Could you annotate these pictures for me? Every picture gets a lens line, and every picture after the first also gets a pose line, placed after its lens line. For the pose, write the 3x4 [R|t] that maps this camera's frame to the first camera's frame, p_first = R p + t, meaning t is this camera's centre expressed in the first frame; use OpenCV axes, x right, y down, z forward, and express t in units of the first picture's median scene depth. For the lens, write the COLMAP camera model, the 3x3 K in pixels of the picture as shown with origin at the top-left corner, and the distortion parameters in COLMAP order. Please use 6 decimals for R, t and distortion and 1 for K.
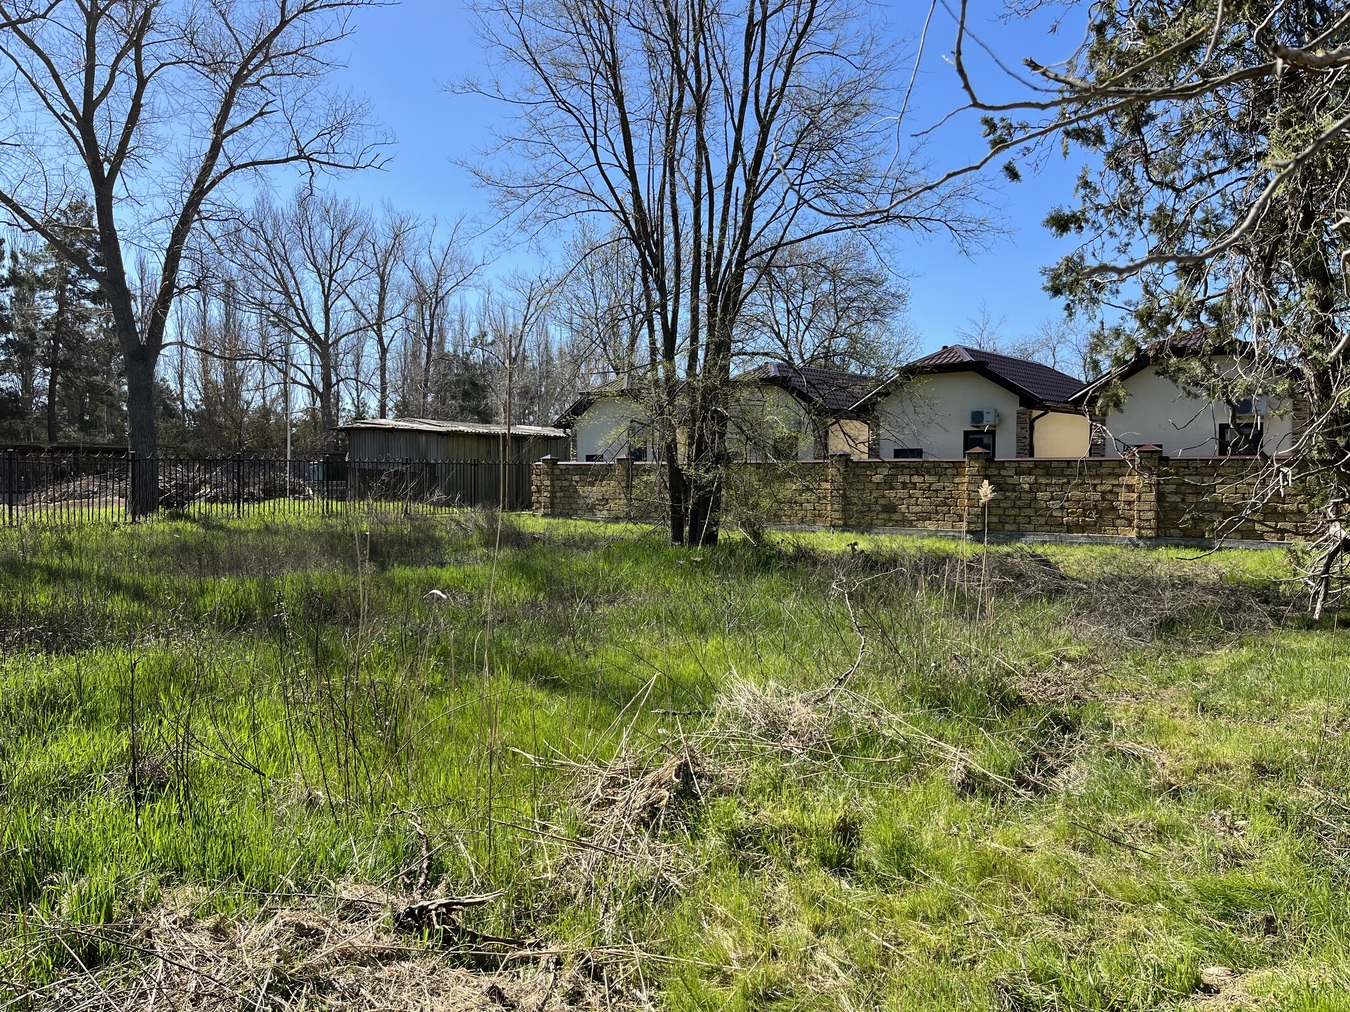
lens RADIAL K [[1023.6, 0, 665.0], [0, 1023.6, 515.5], [0, 0, 1]] dist [0.067148, -0.094269]
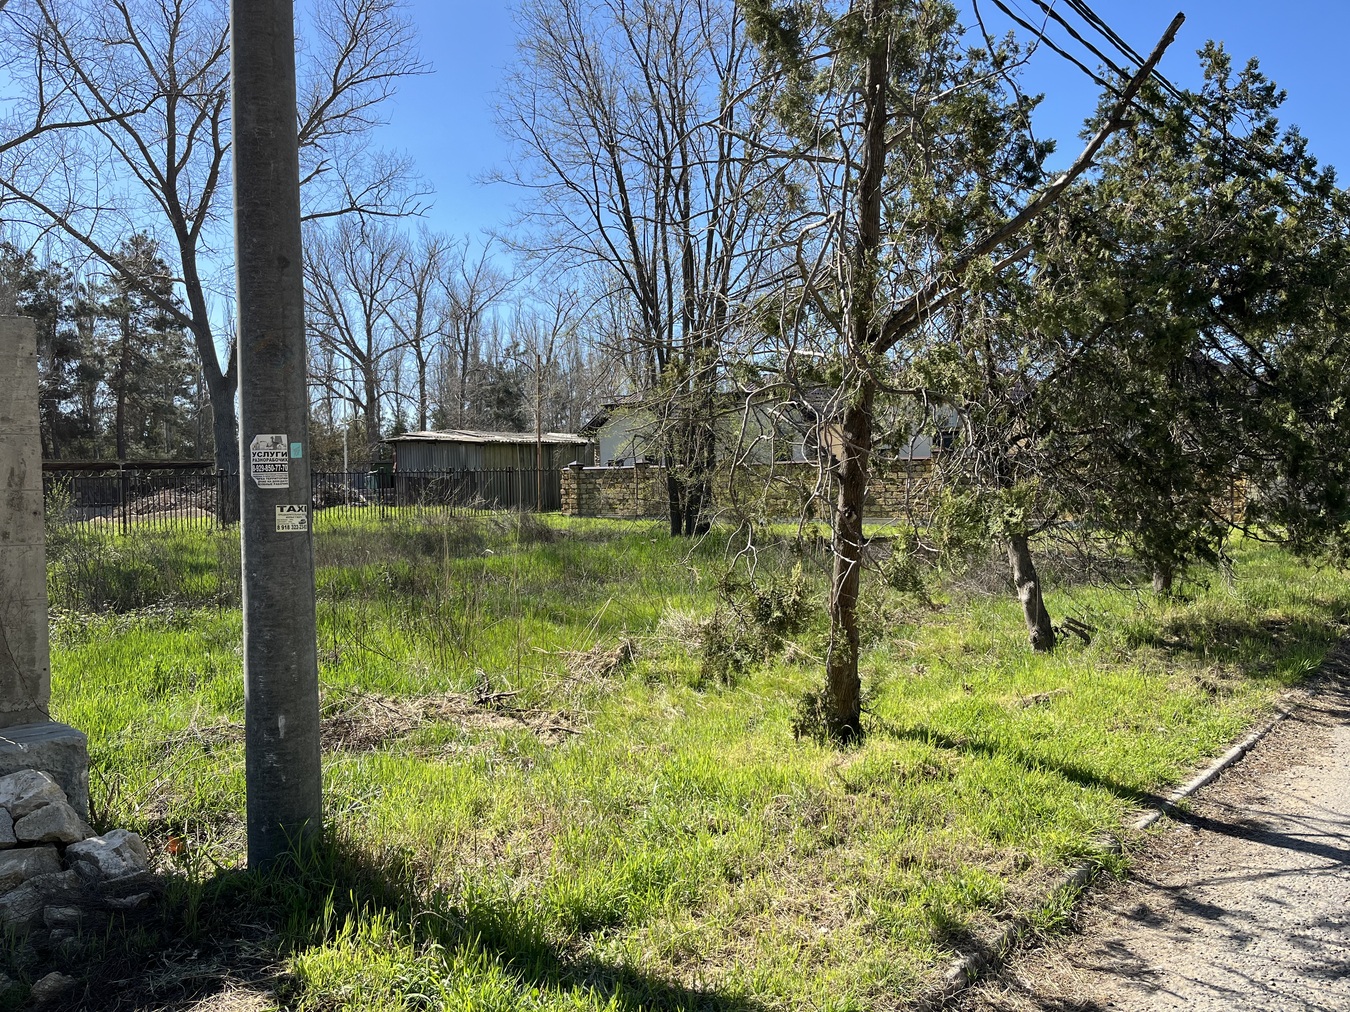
lens RADIAL K [[1023.6, 0, 667.1], [0, 1023.6, 512.5], [0, 0, 1]] dist [0.067148, -0.094269]
pose [[0.999170, -0.024102, -0.032832, 0.043708], [0.024046, 0.999709, -0.002103, 0.003281], [0.032873, 0.001312, 0.999459, -0.225149]]
